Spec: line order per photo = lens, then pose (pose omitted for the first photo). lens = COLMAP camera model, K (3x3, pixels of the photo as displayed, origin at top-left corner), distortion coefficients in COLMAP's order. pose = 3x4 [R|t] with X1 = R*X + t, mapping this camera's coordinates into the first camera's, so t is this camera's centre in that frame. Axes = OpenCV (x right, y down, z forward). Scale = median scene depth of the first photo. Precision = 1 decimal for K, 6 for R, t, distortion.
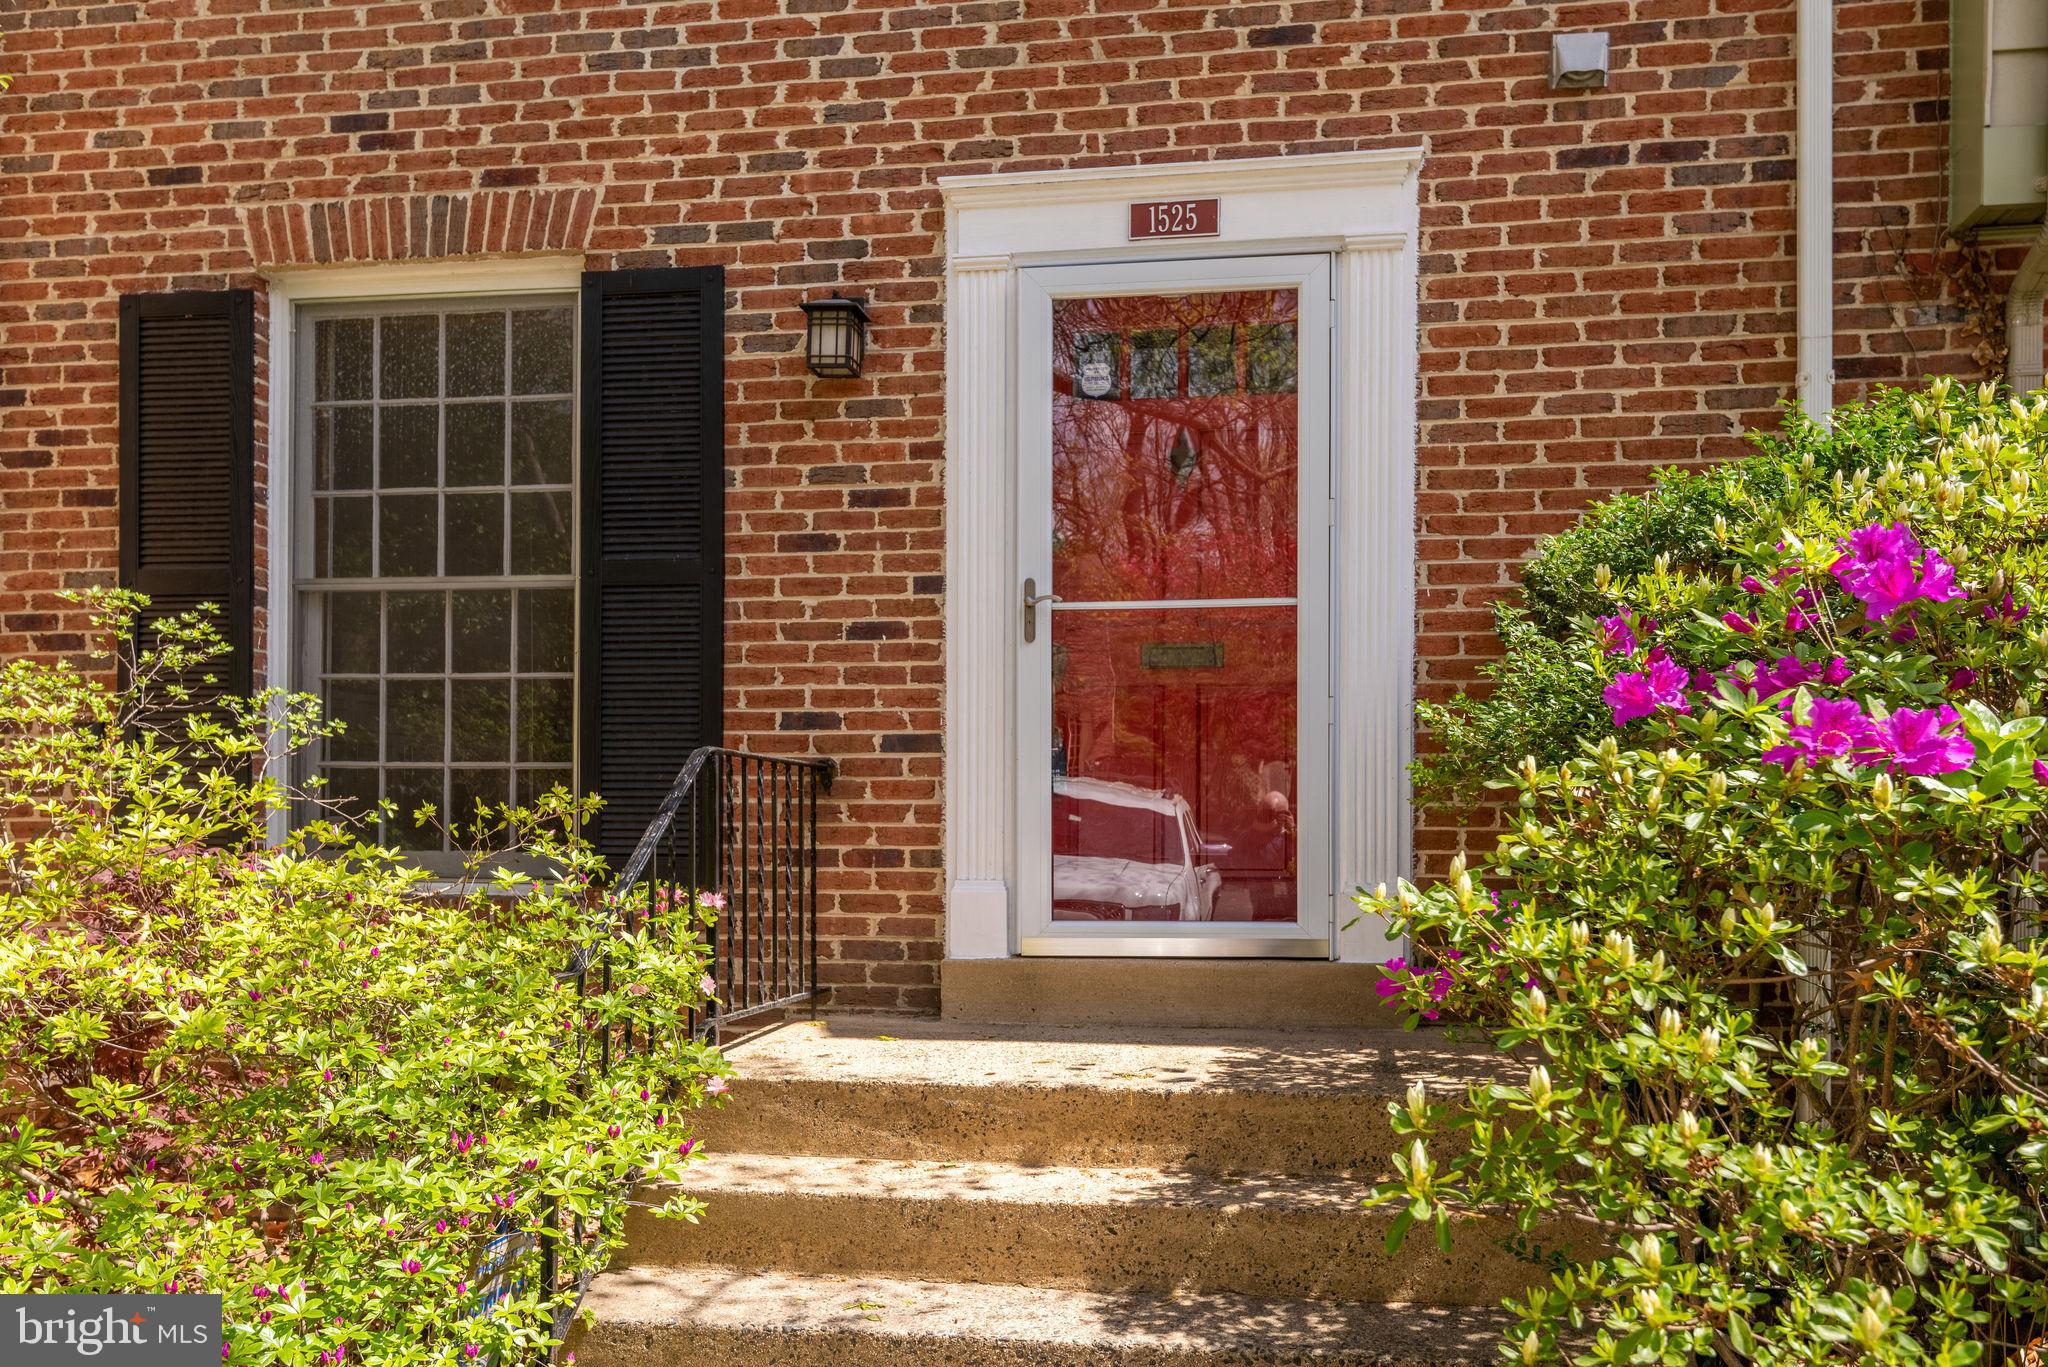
lens RADIAL K [[1741.6, 0, 1023.7], [0, 1741.6, 690.6], [0, 0, 1]] dist [0.026573, -0.016037]
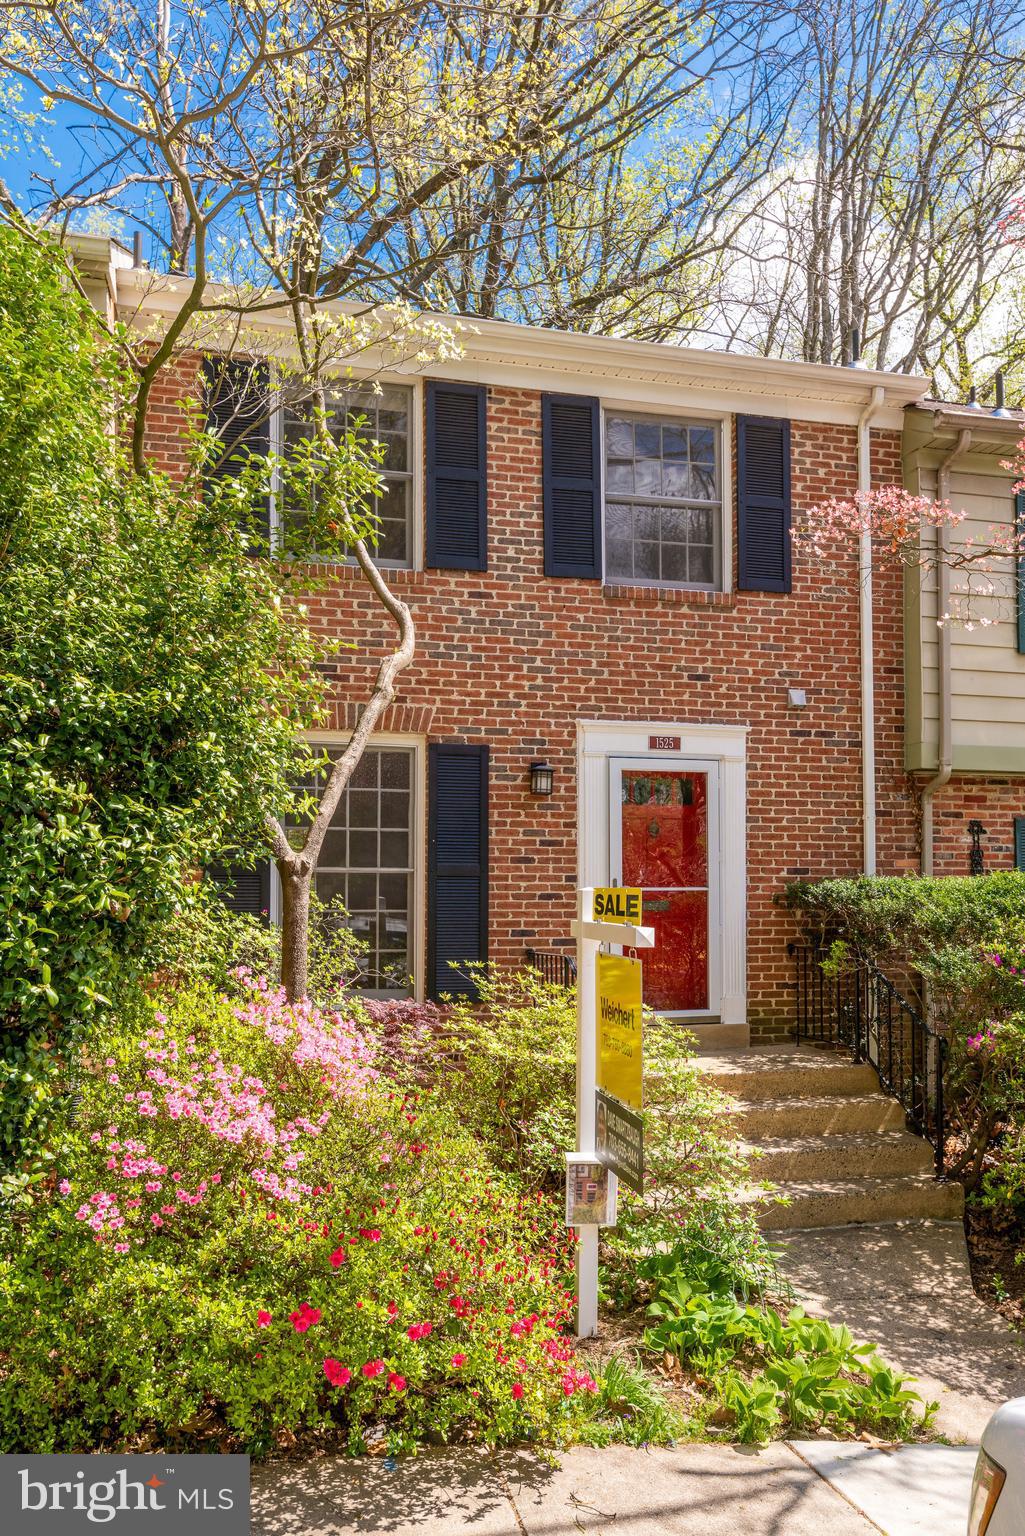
lens RADIAL K [[1111.9, 0, 510.7], [0, 1111.9, 768.1], [0, 0, 1]] dist [0.006998, -0.000074]
pose [[0.921198, 0.045161, 0.386465, -0.761327], [-0.023501, 0.997886, -0.060591, -0.120362], [-0.388384, 0.046734, 0.920312, -0.453821]]
